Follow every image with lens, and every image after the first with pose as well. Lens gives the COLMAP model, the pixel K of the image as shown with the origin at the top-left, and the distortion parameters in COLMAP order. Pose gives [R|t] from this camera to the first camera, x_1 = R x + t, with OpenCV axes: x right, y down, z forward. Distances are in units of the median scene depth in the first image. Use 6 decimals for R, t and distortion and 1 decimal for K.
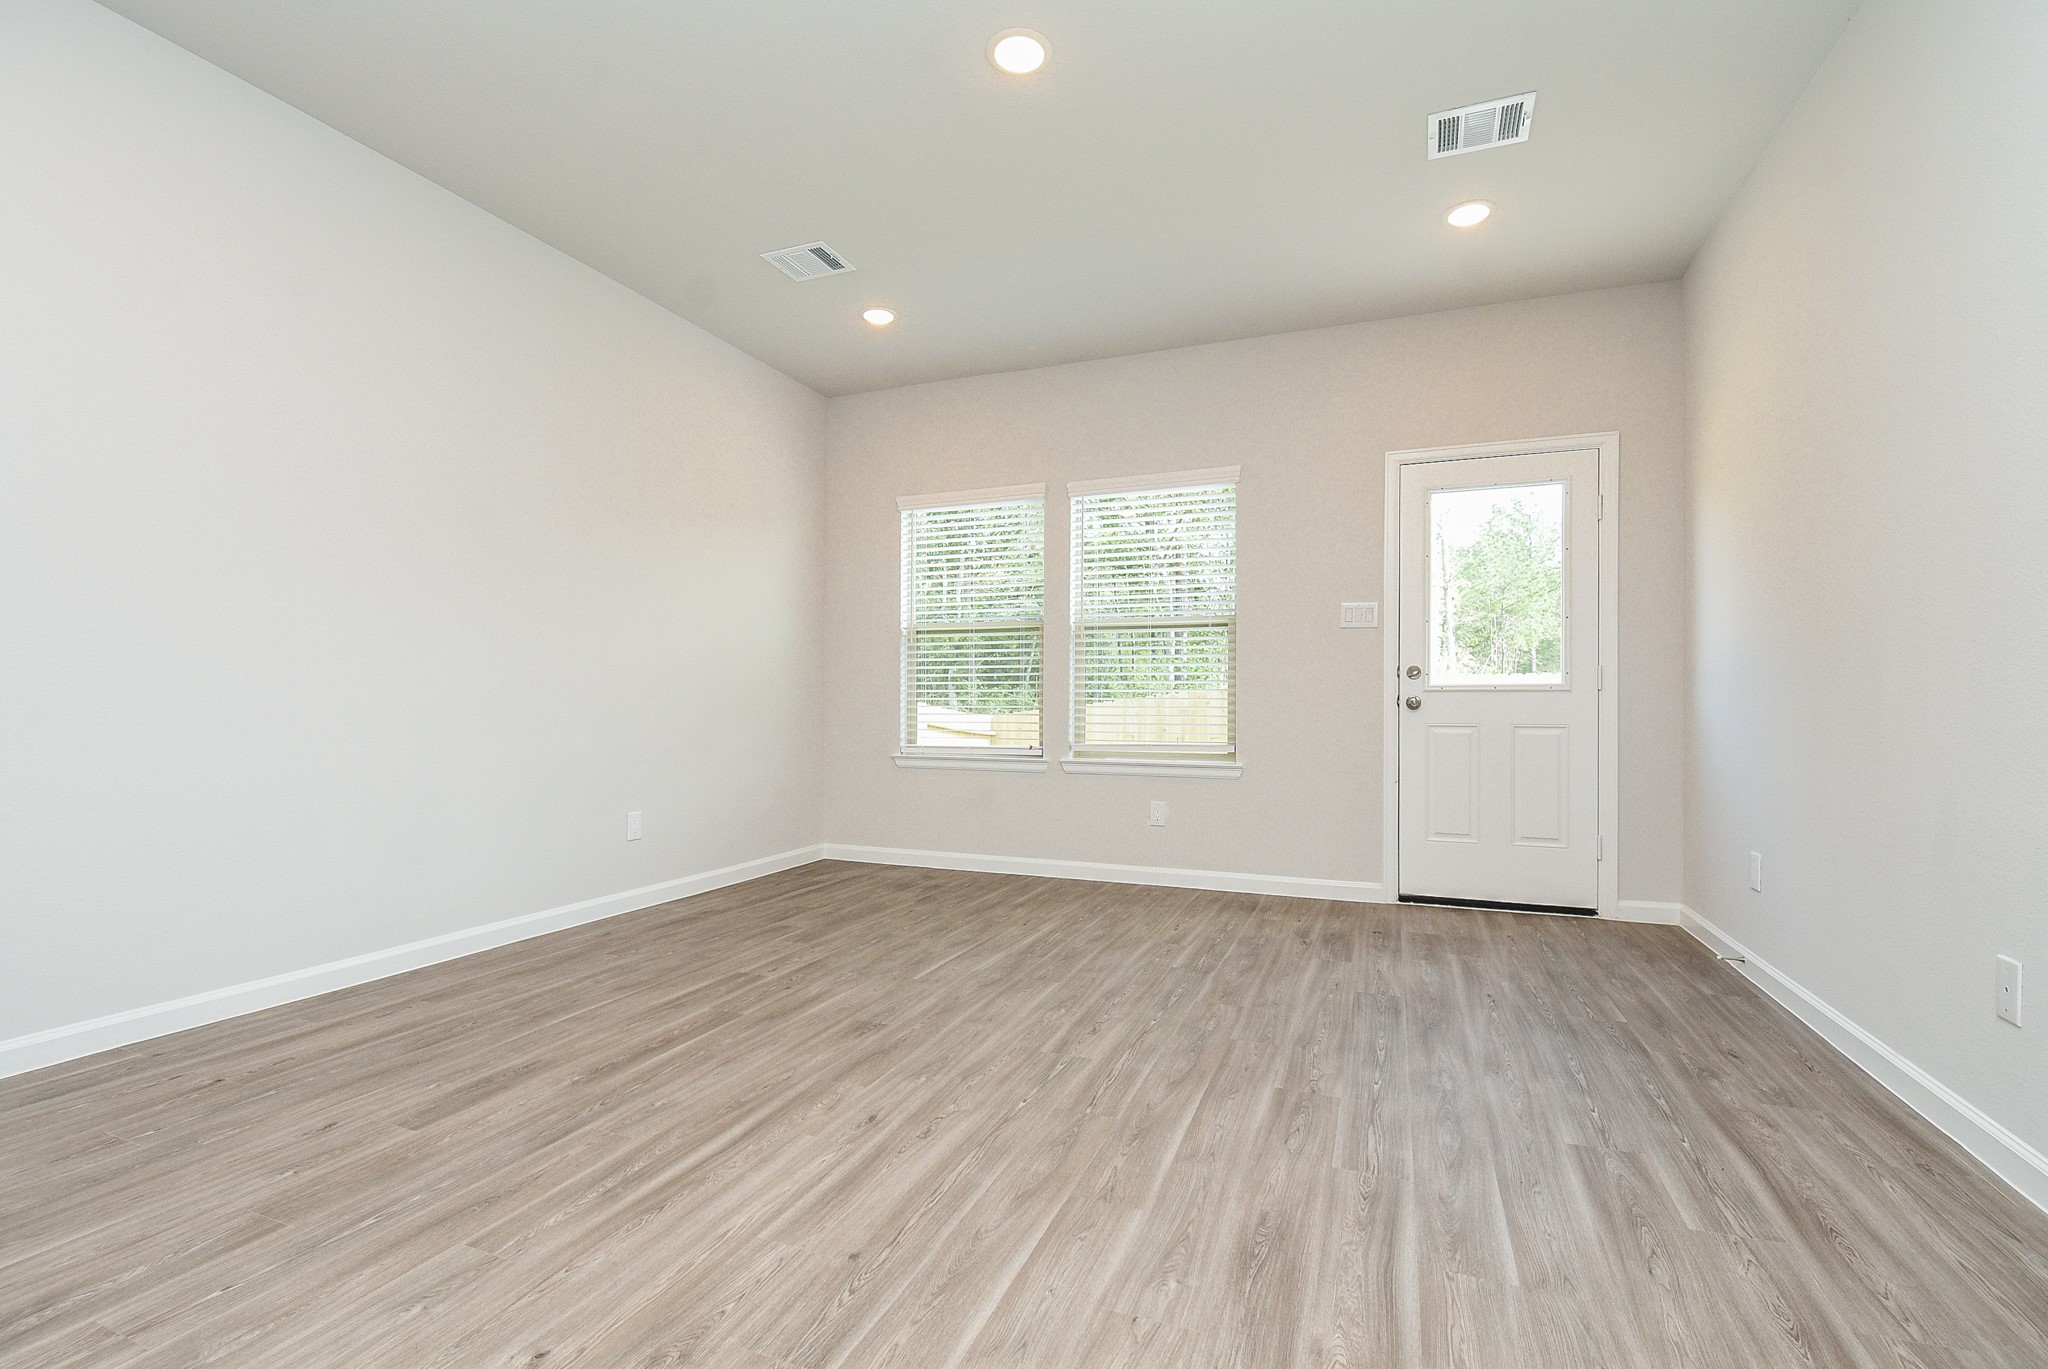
lens RADIAL K [[909.1, 0, 1033.4], [0, 909.1, 696.3], [0, 0, 1]] dist [0.008535, -0.018839]
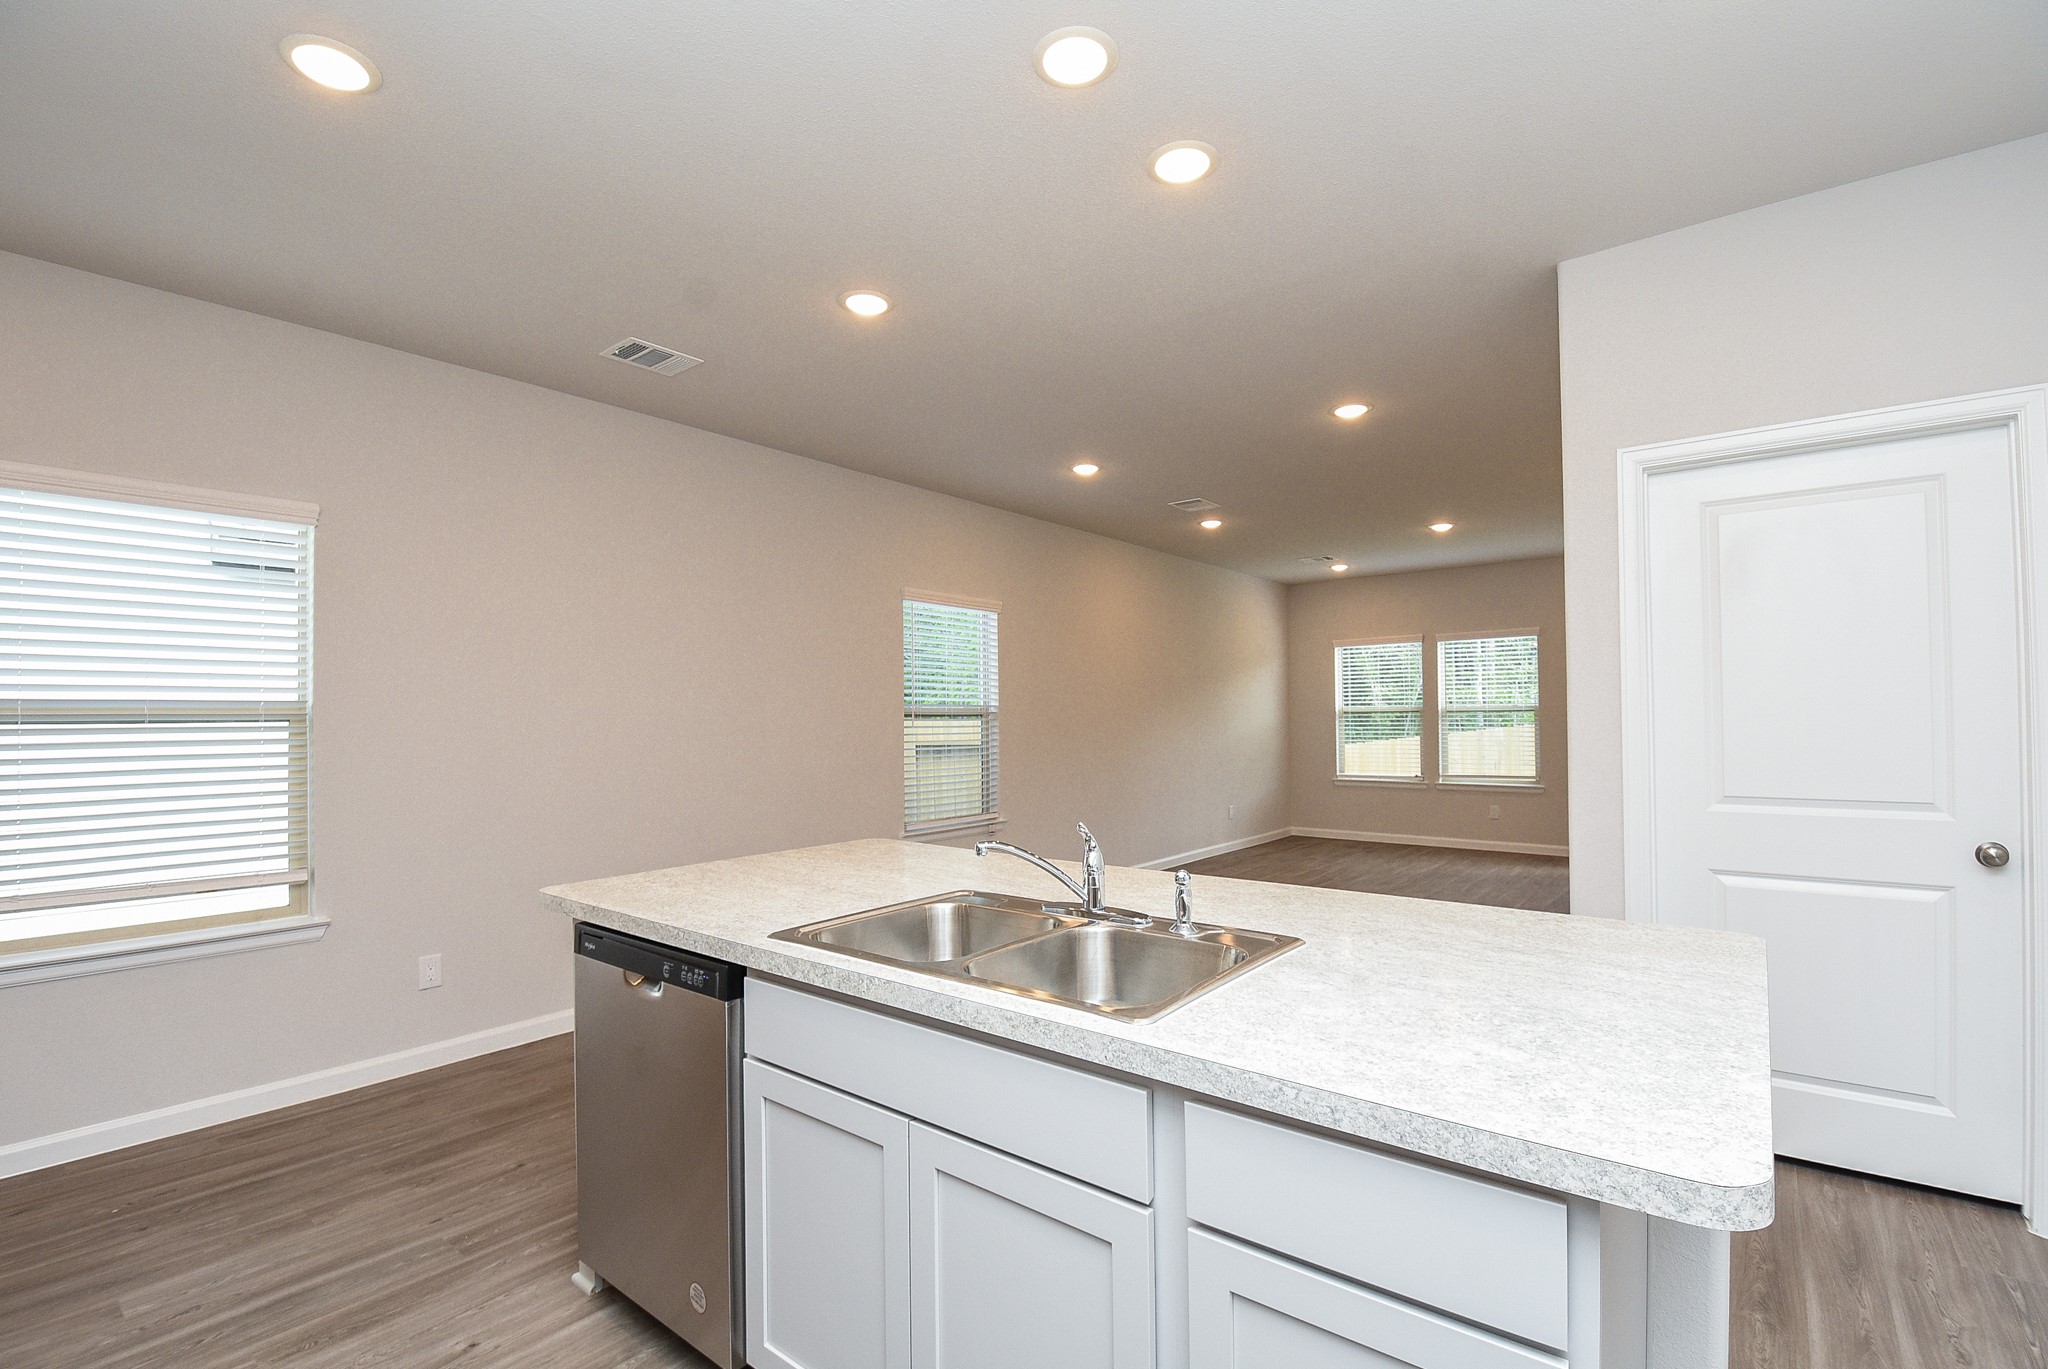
lens RADIAL K [[915.9, 0, 1019.7], [0, 915.9, 701.7], [0, 0, 1]] dist [0.009822, -0.018735]
pose [[0.953295, -0.023785, -0.301103, -0.330360], [0.020512, 0.999691, -0.014028, -0.135496], [0.301344, 0.007197, 0.953488, -1.636565]]
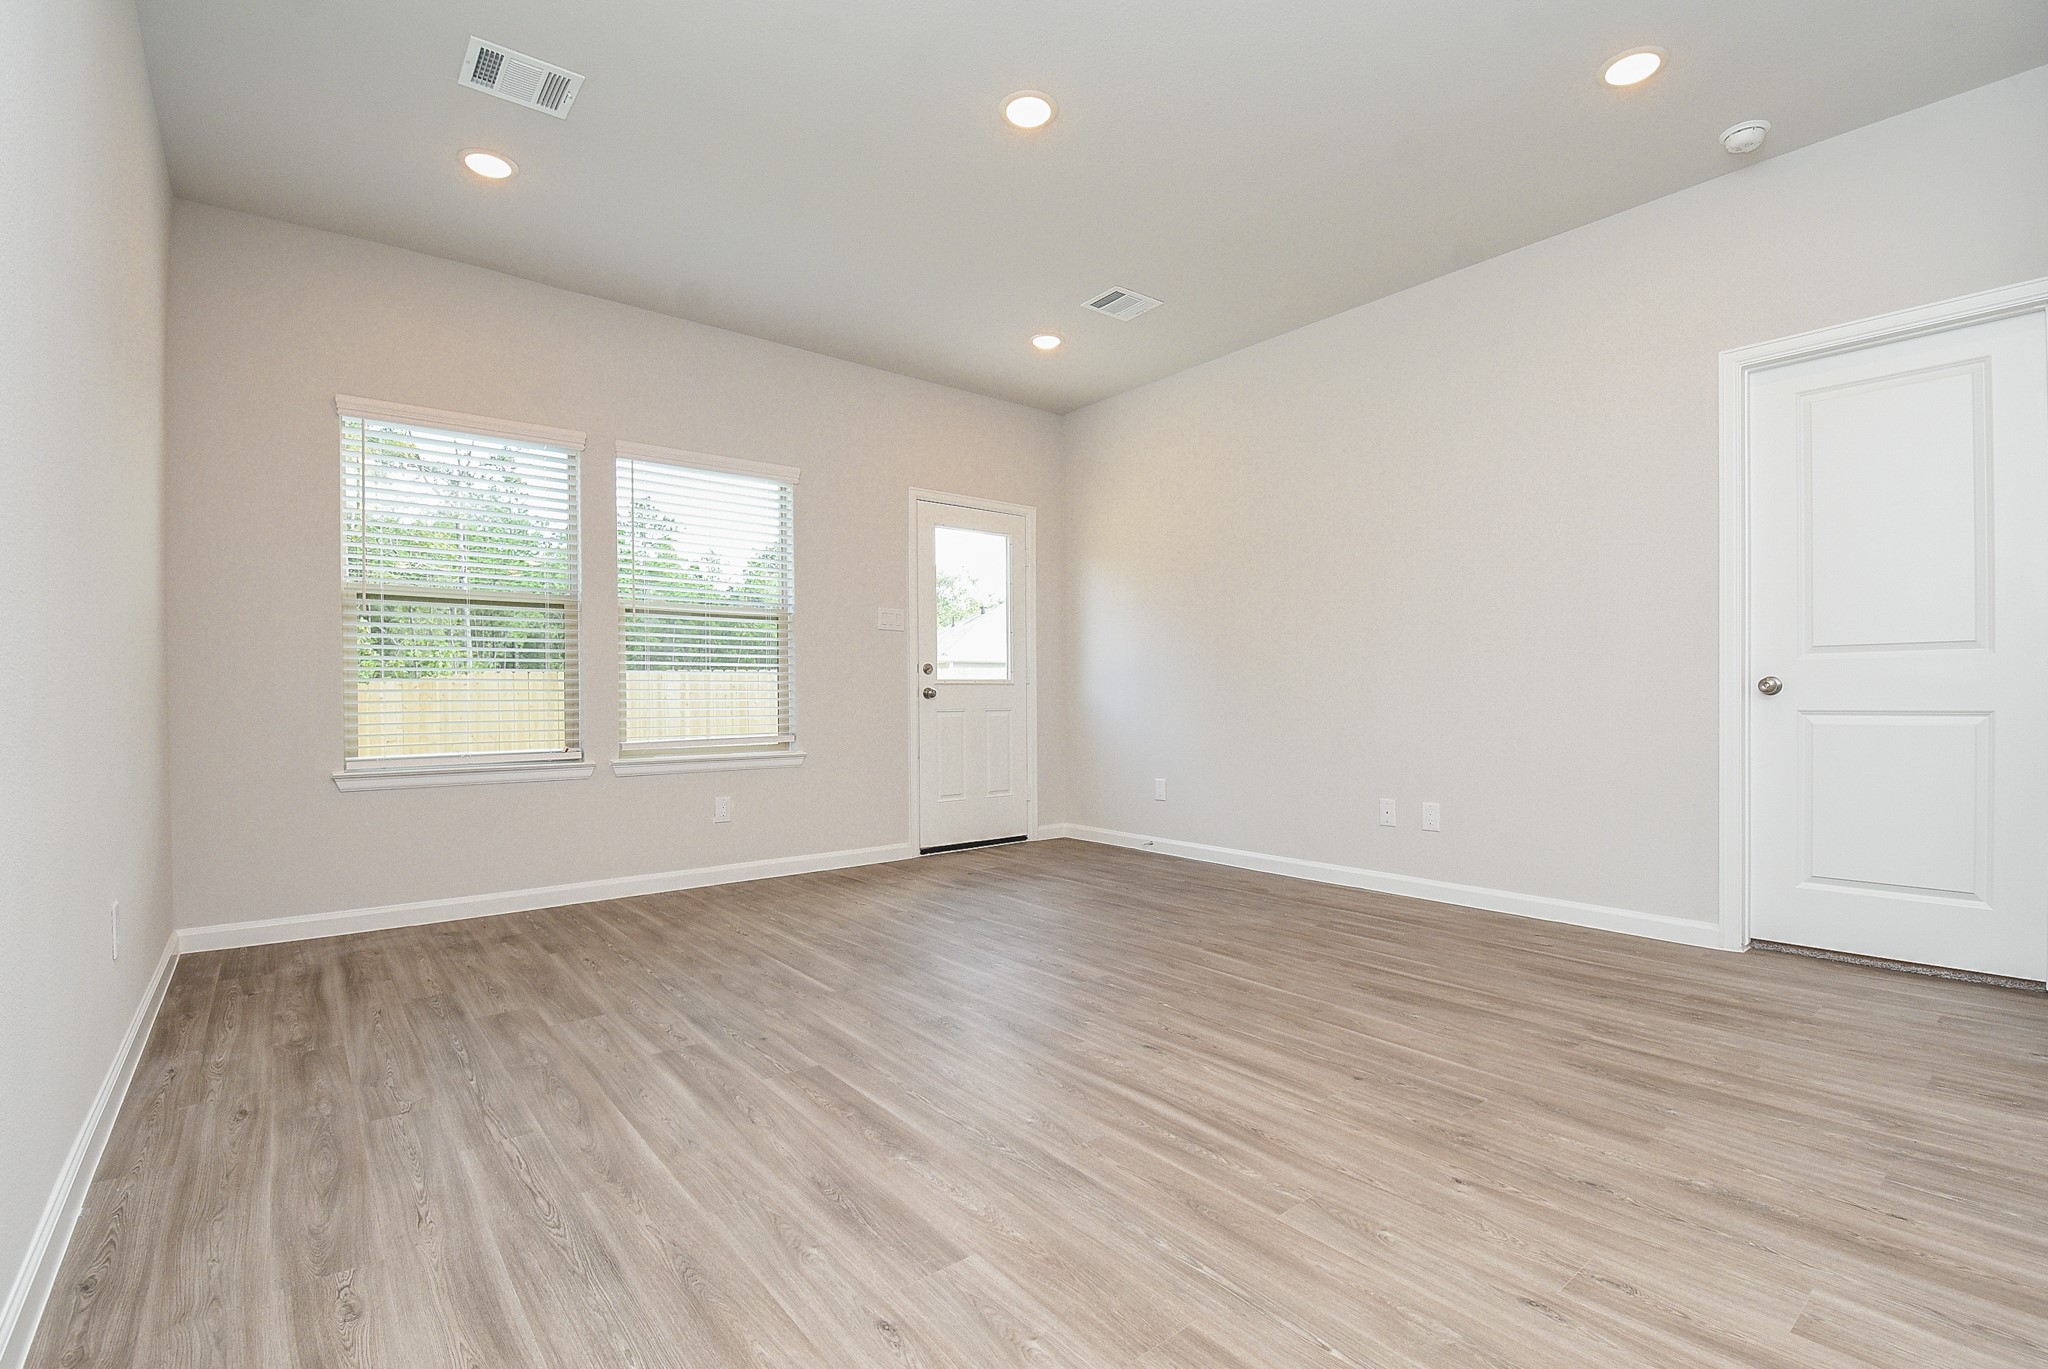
lens RADIAL K [[915.9, 0, 1019.7], [0, 915.9, 701.7], [0, 0, 1]] dist [0.009822, -0.018735]
pose [[0.495453, -0.011557, 0.868558, -0.824887], [0.001712, 0.999923, 0.012328, 0.004702], [-0.868633, -0.004621, 0.495434, 0.365670]]
